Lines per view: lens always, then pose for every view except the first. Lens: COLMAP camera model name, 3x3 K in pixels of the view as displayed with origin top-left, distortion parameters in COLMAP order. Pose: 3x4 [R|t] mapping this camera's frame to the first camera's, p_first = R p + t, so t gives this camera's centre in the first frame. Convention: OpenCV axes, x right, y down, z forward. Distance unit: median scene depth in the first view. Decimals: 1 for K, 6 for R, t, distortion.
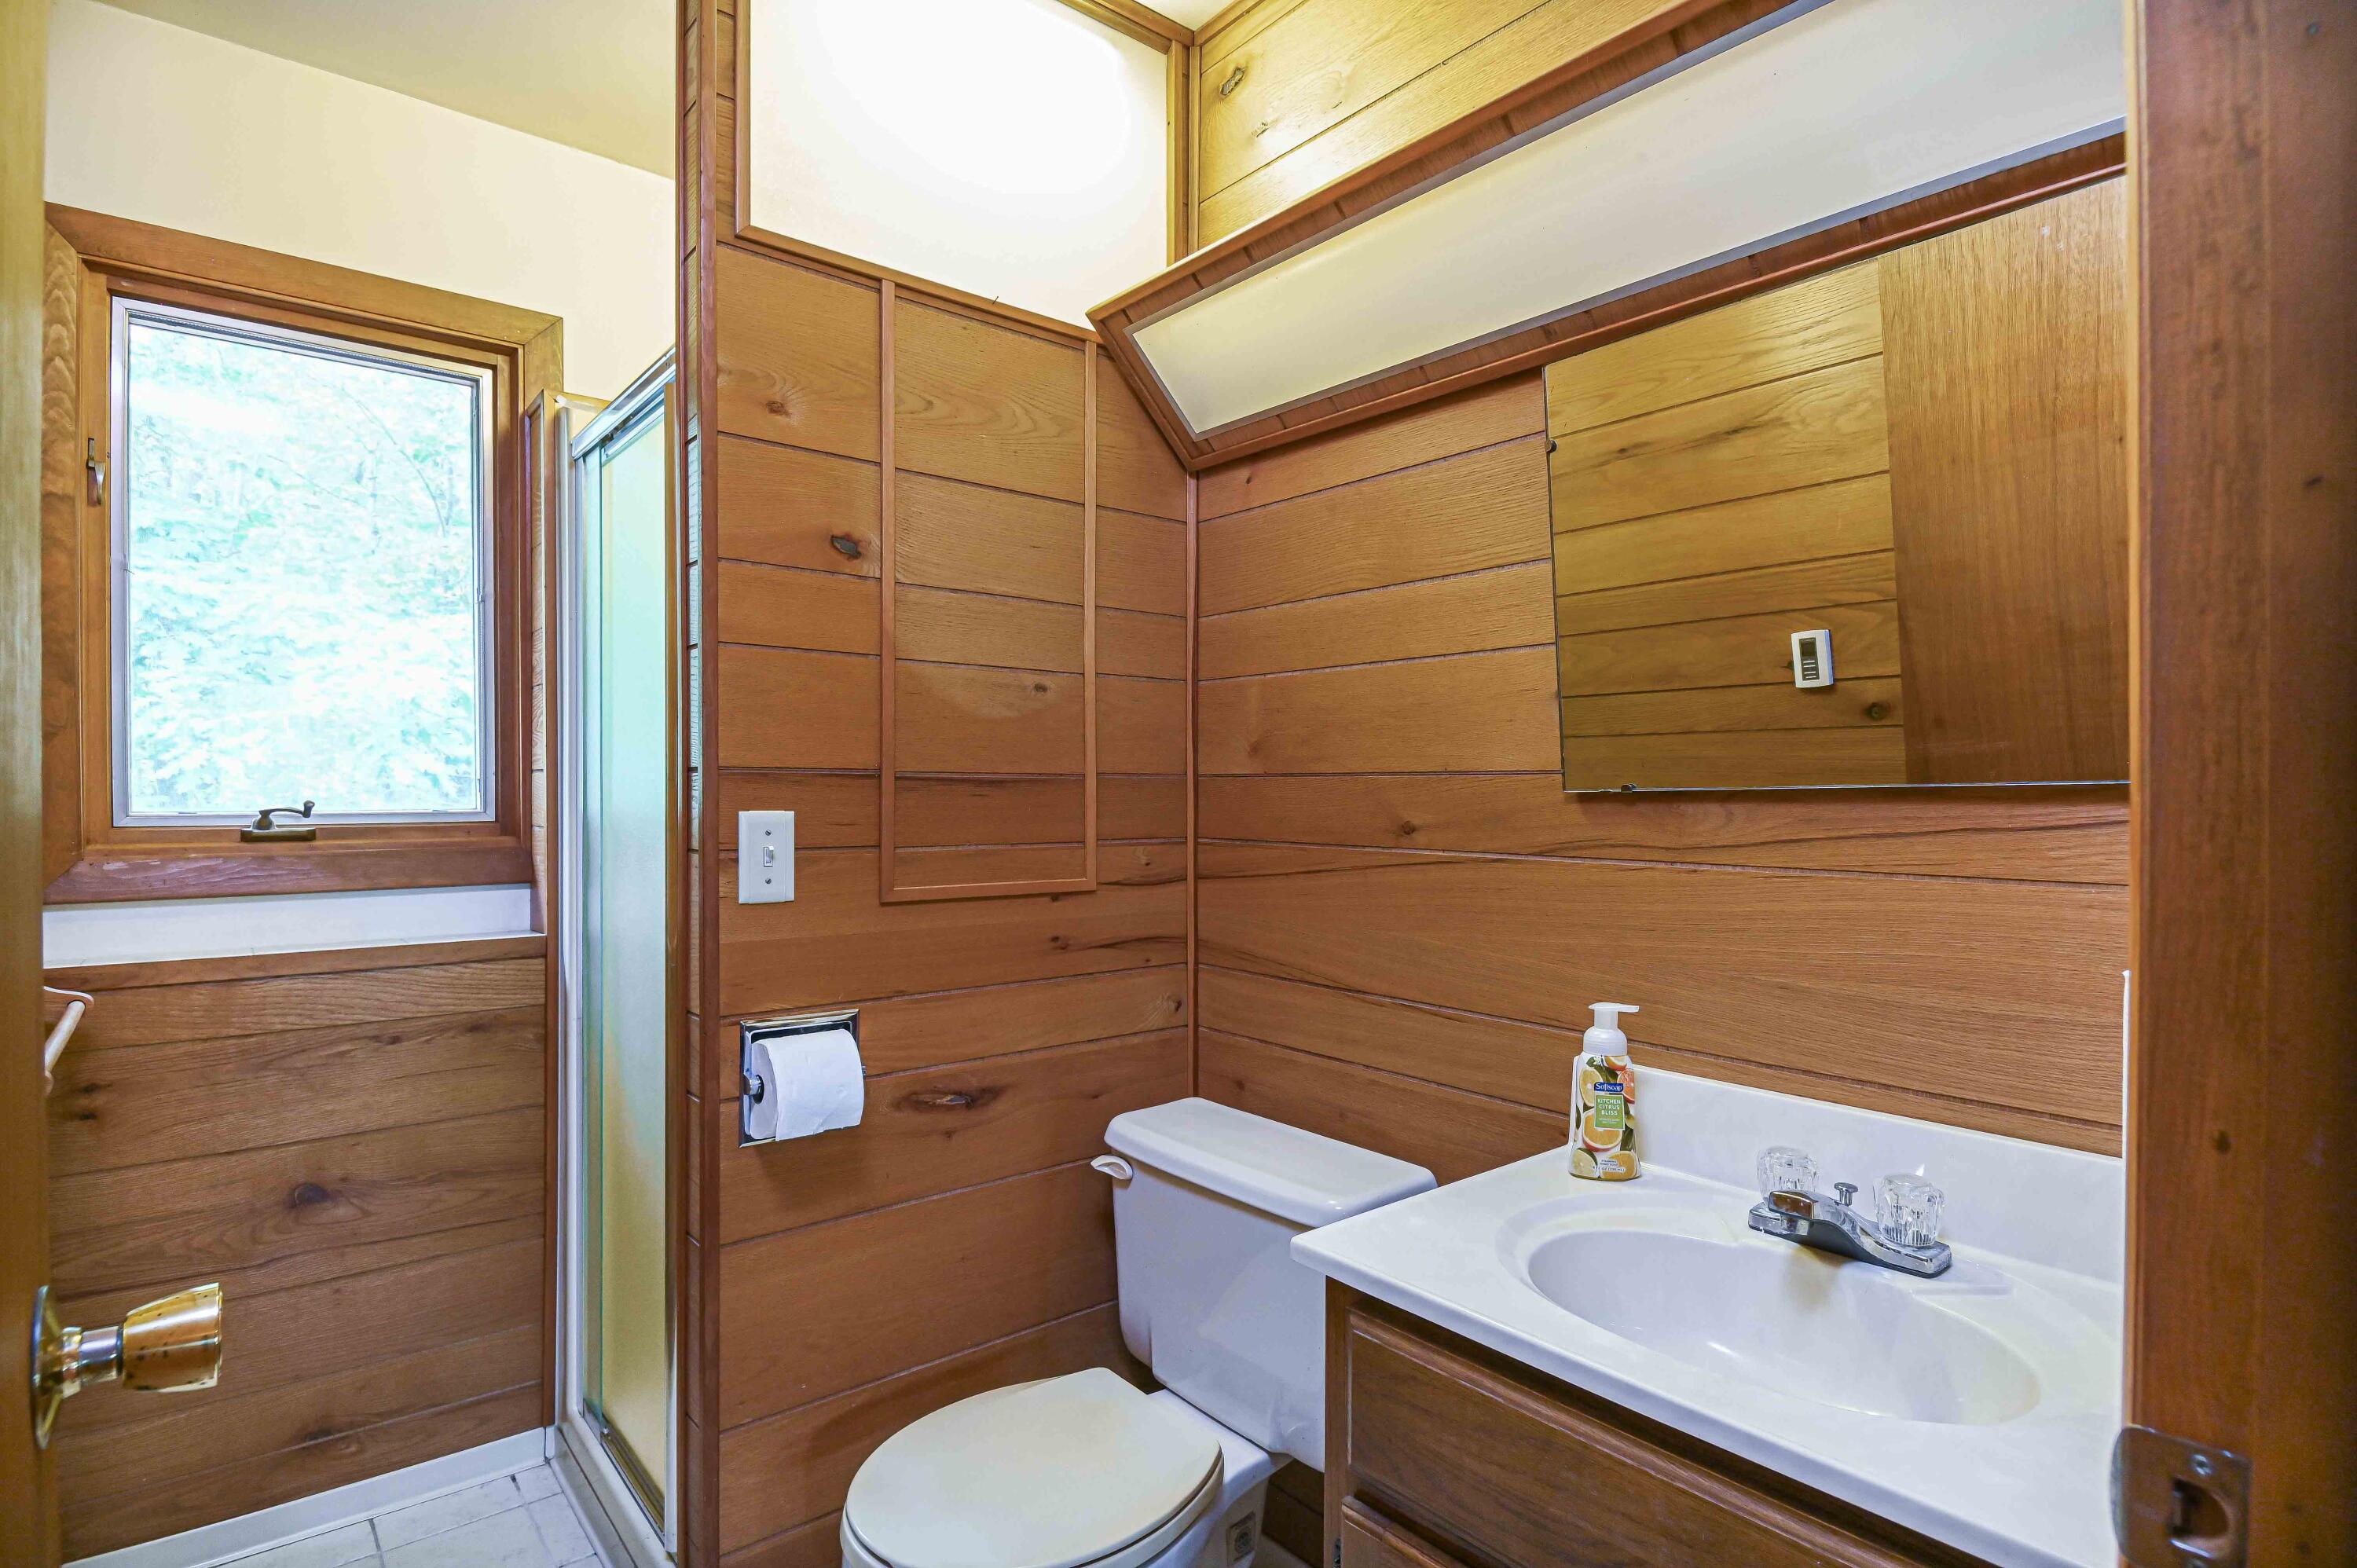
lens RADIAL K [[1162.8, 0, 1165.7], [0, 1162.8, 804.6], [0, 0, 1]] dist [0.022013, -0.027329]
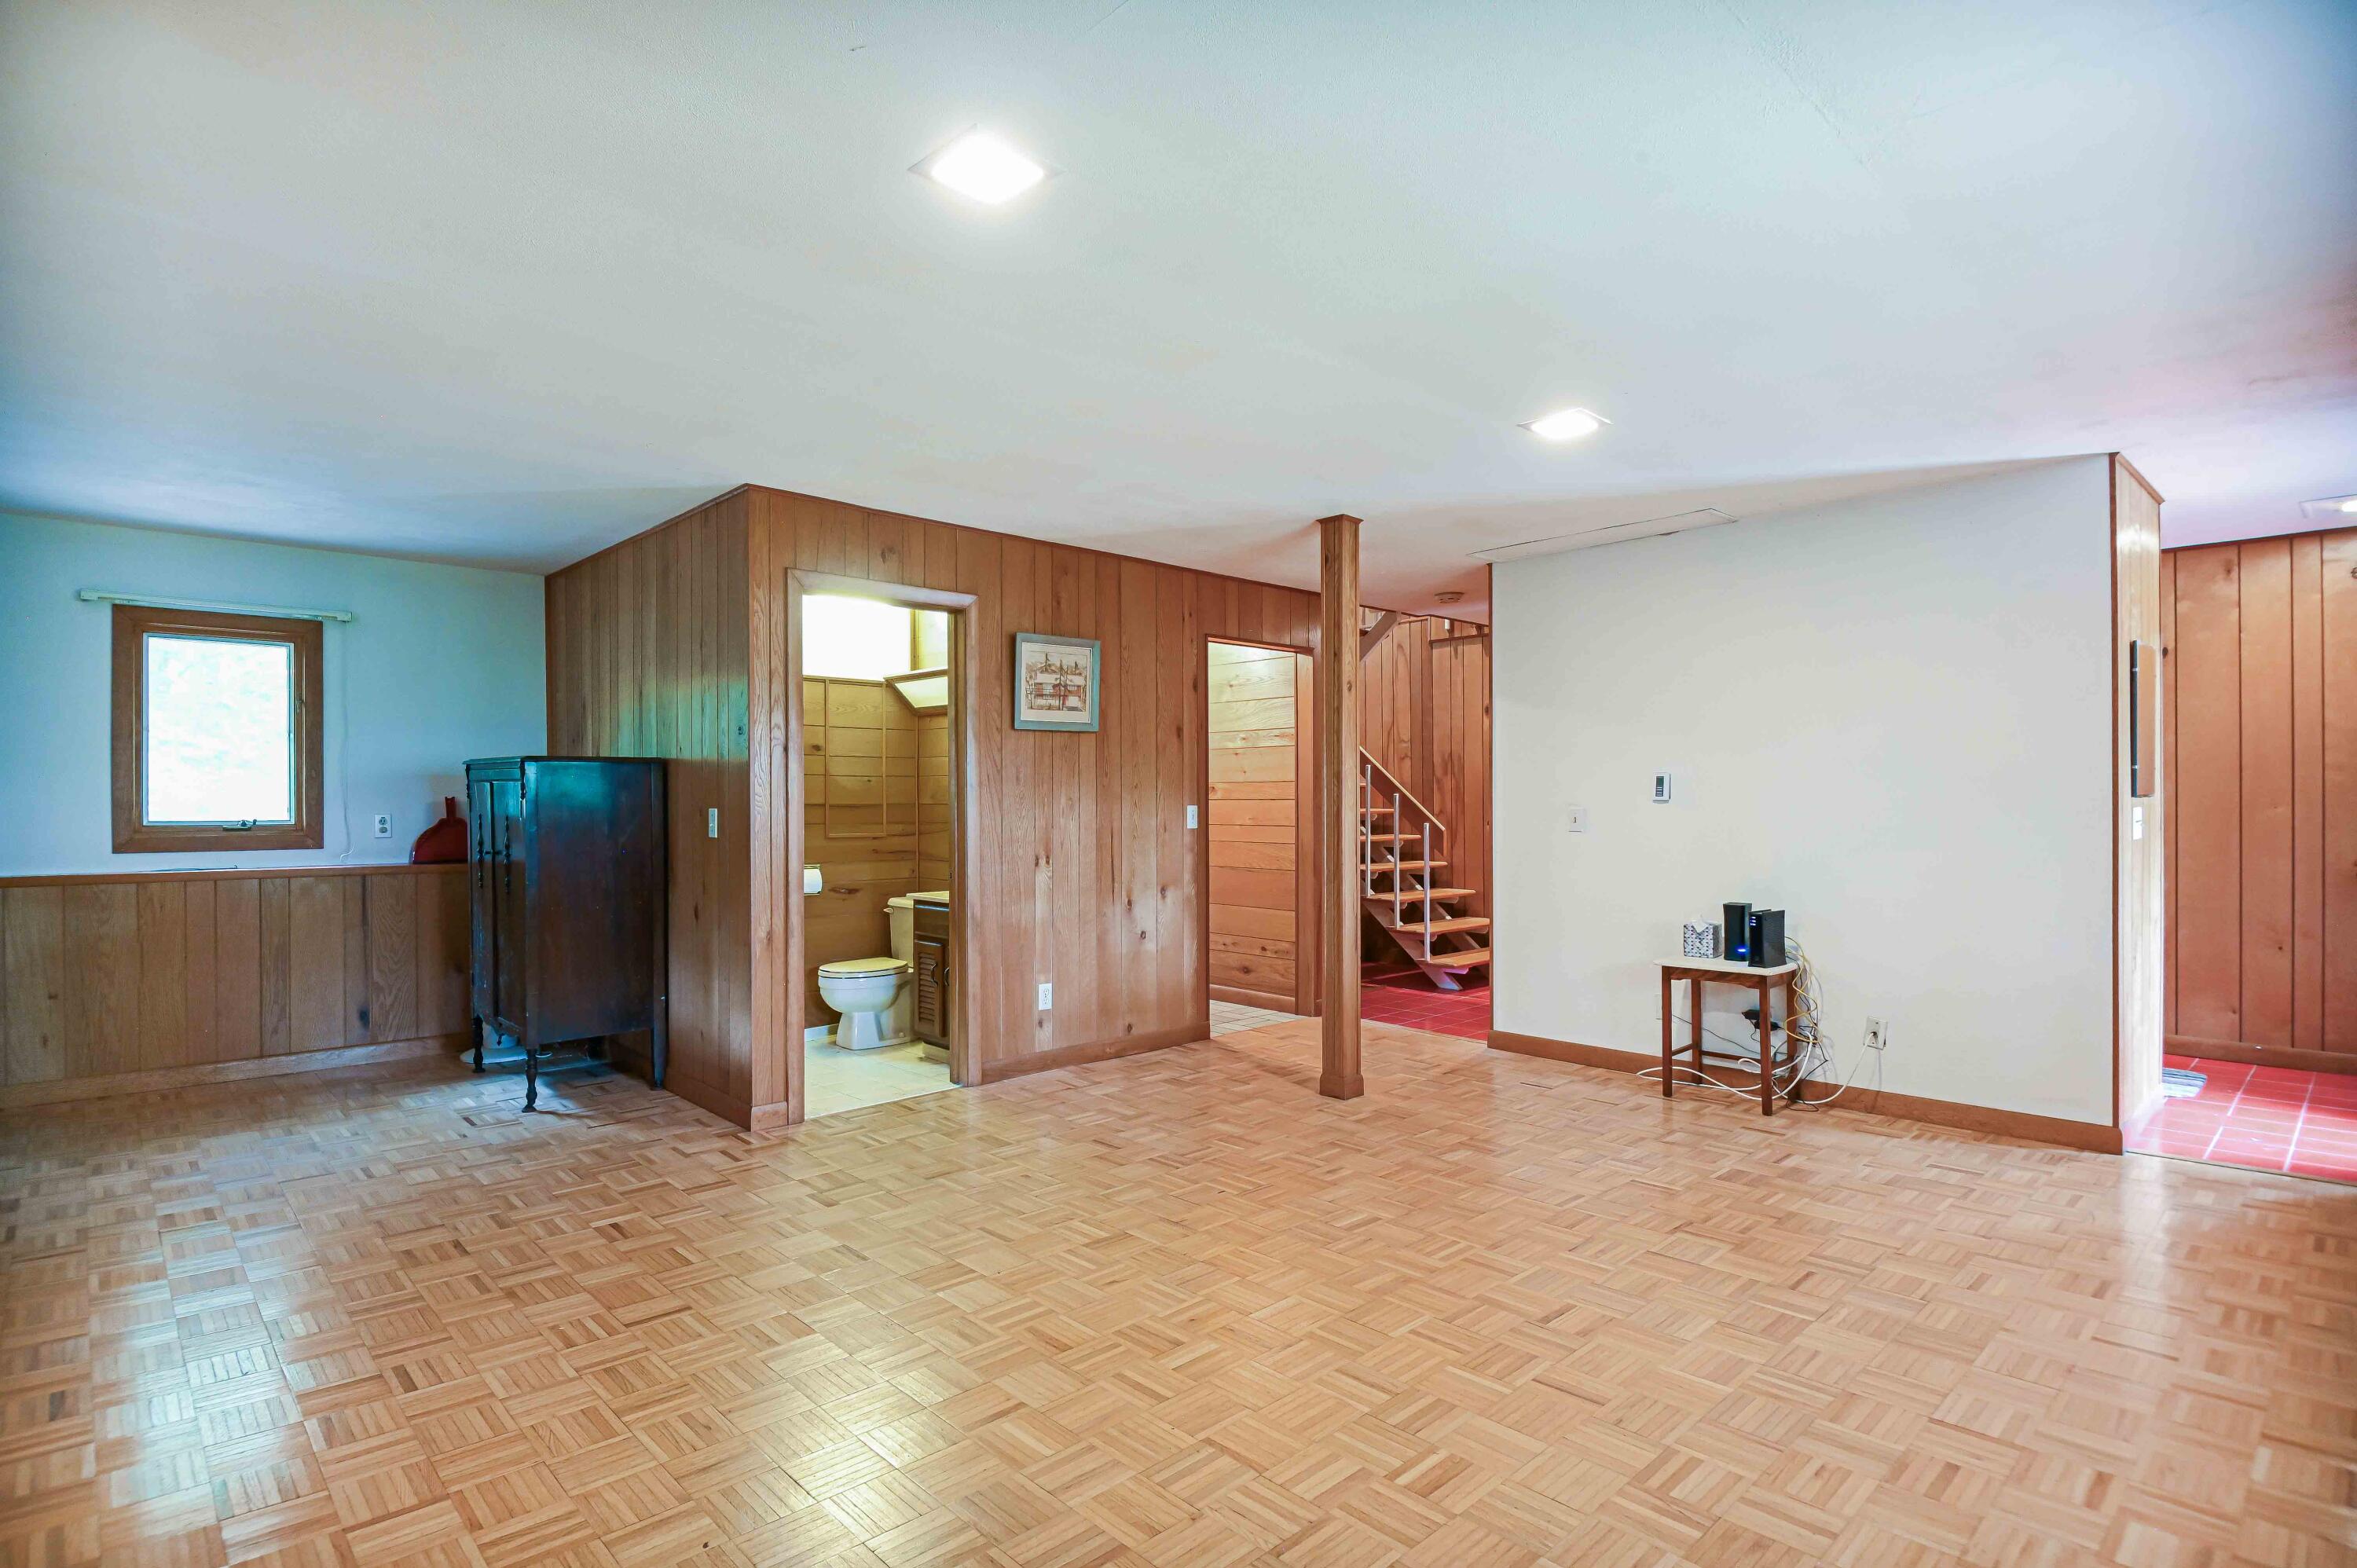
lens RADIAL K [[1162.8, 0, 1165.7], [0, 1162.8, 804.6], [0, 0, 1]] dist [0.022013, -0.027329]
pose [[0.997570, -0.002589, 0.069627, 0.553801], [0.002859, 0.999989, -0.003774, -0.008828], [-0.069616, 0.003964, 0.997566, -2.654804]]
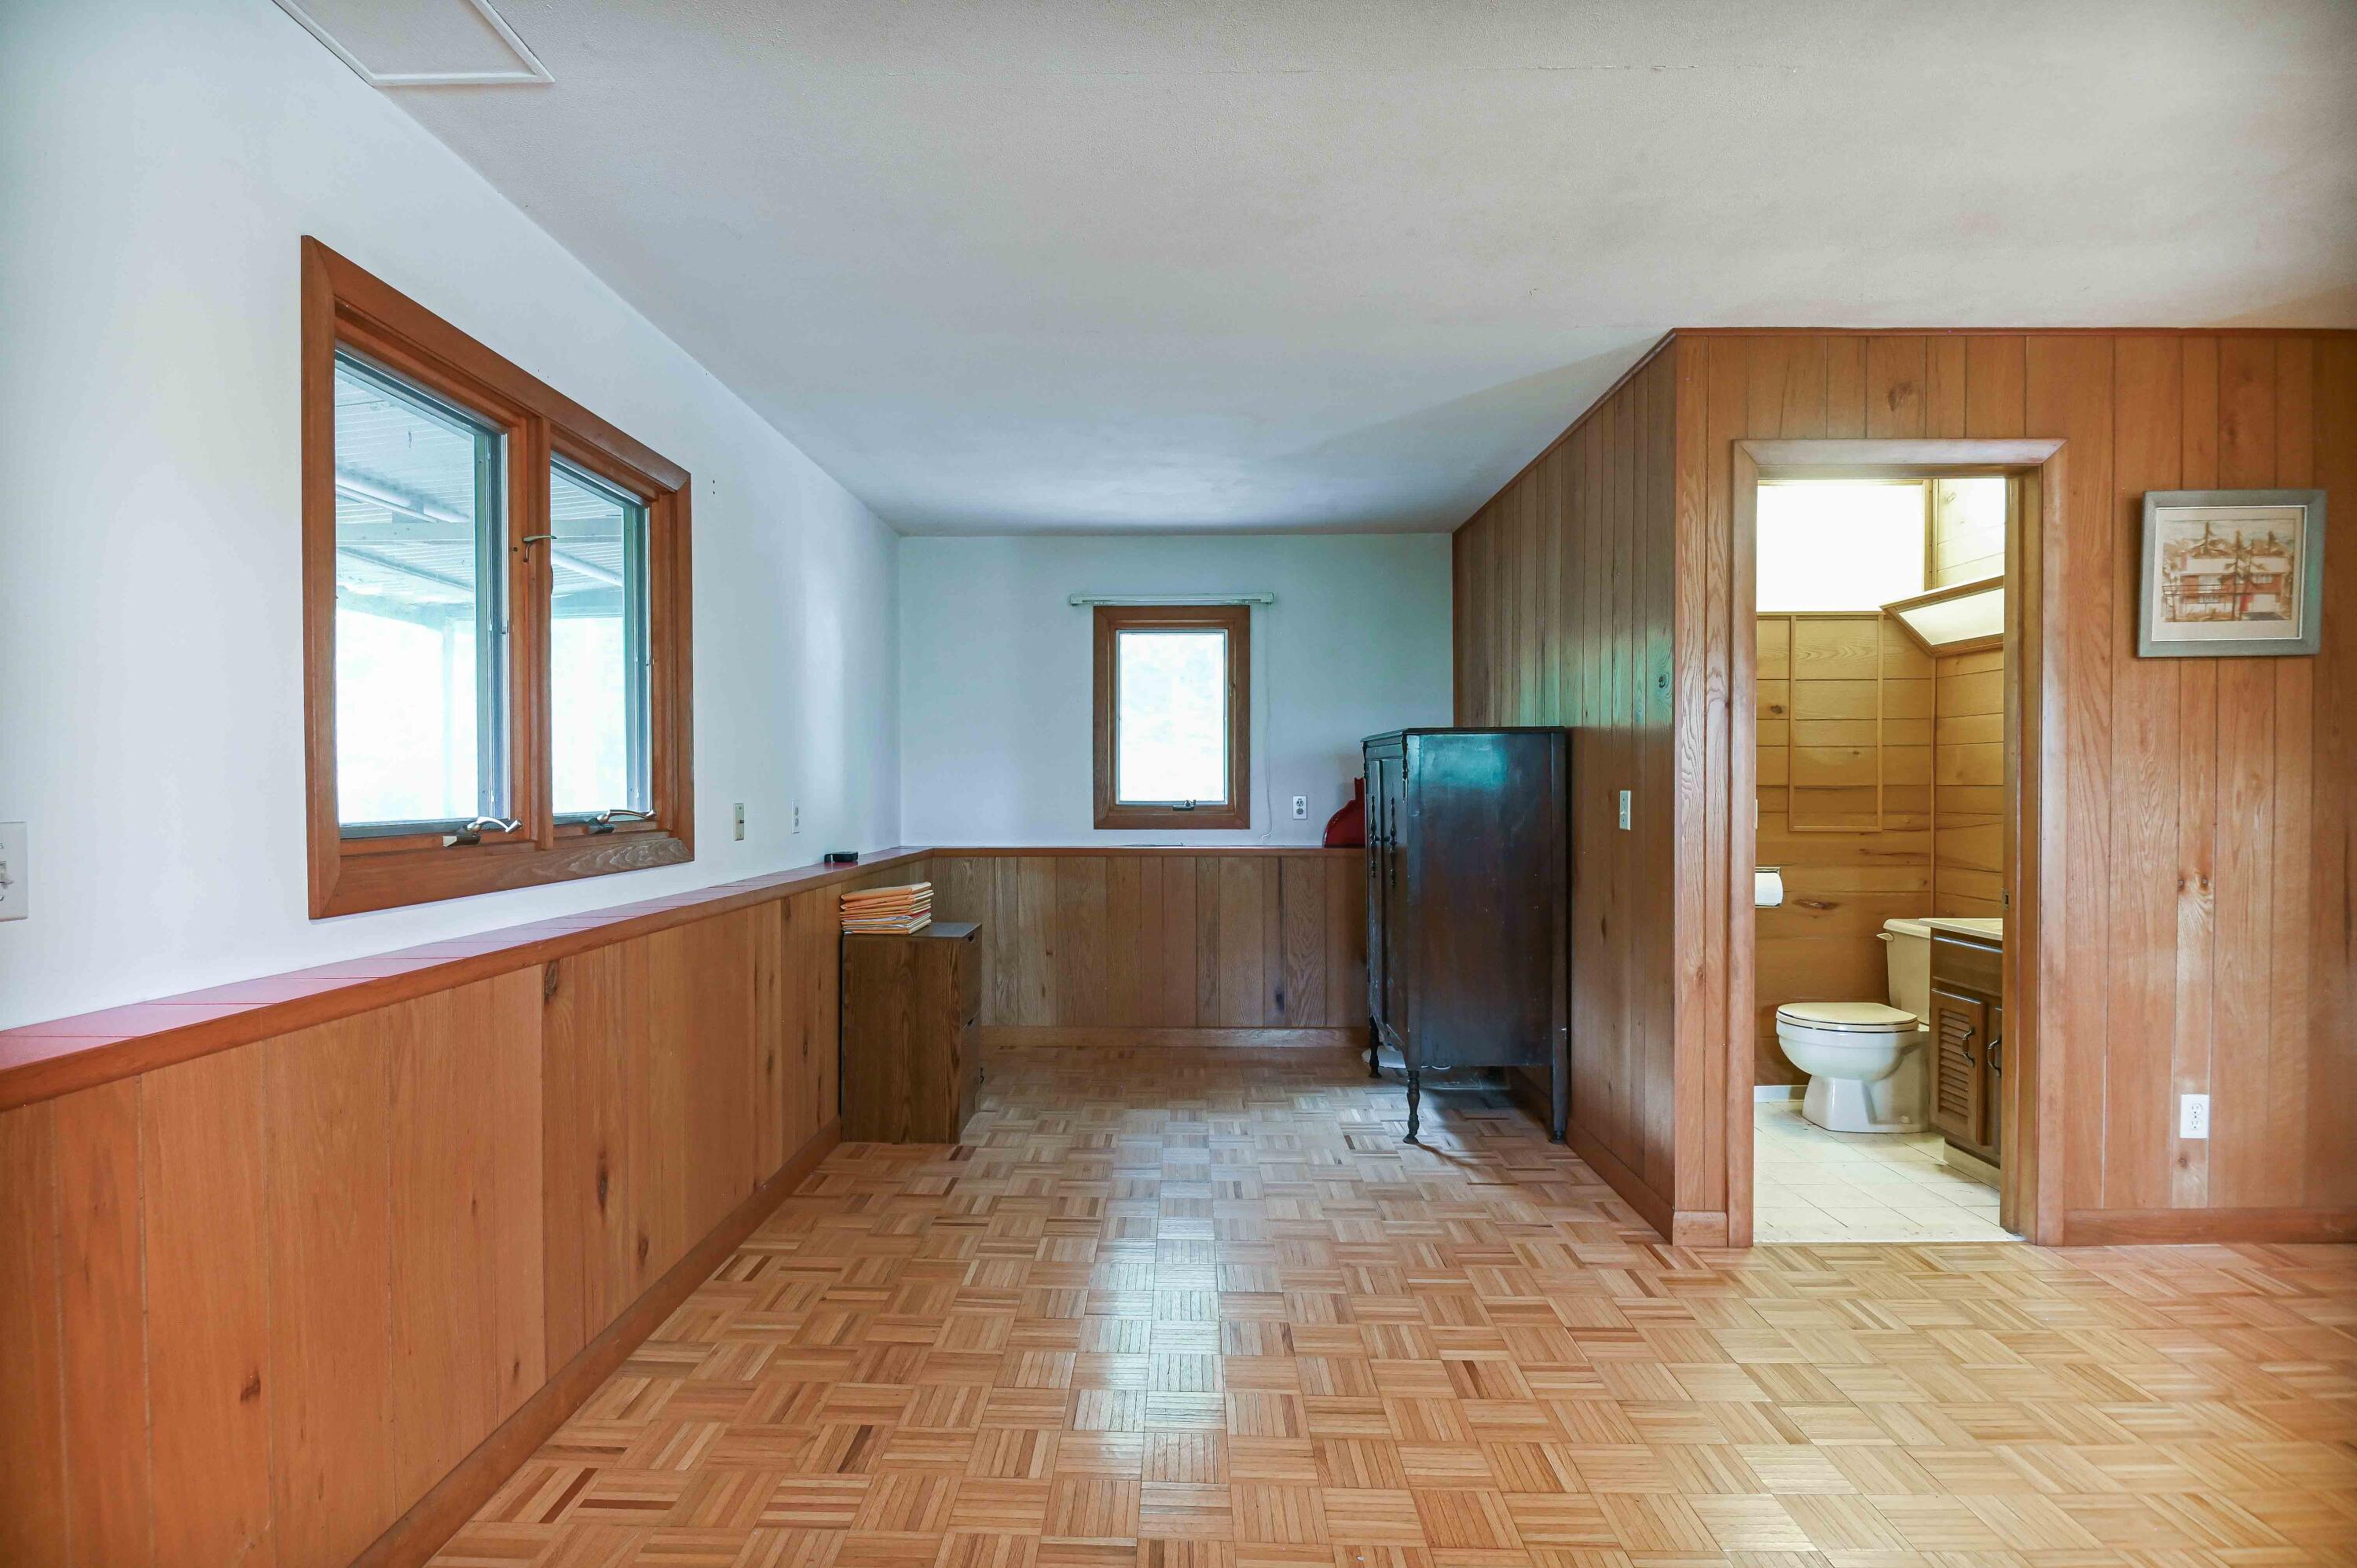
lens RADIAL K [[1162.8, 0, 1165.7], [0, 1162.8, 804.6], [0, 0, 1]] dist [0.022013, -0.027329]
pose [[0.763039, 0.008272, -0.646300, 0.395528], [-0.002447, 0.999948, 0.009909, -0.006537], [0.646348, -0.005980, 0.763019, -1.953671]]
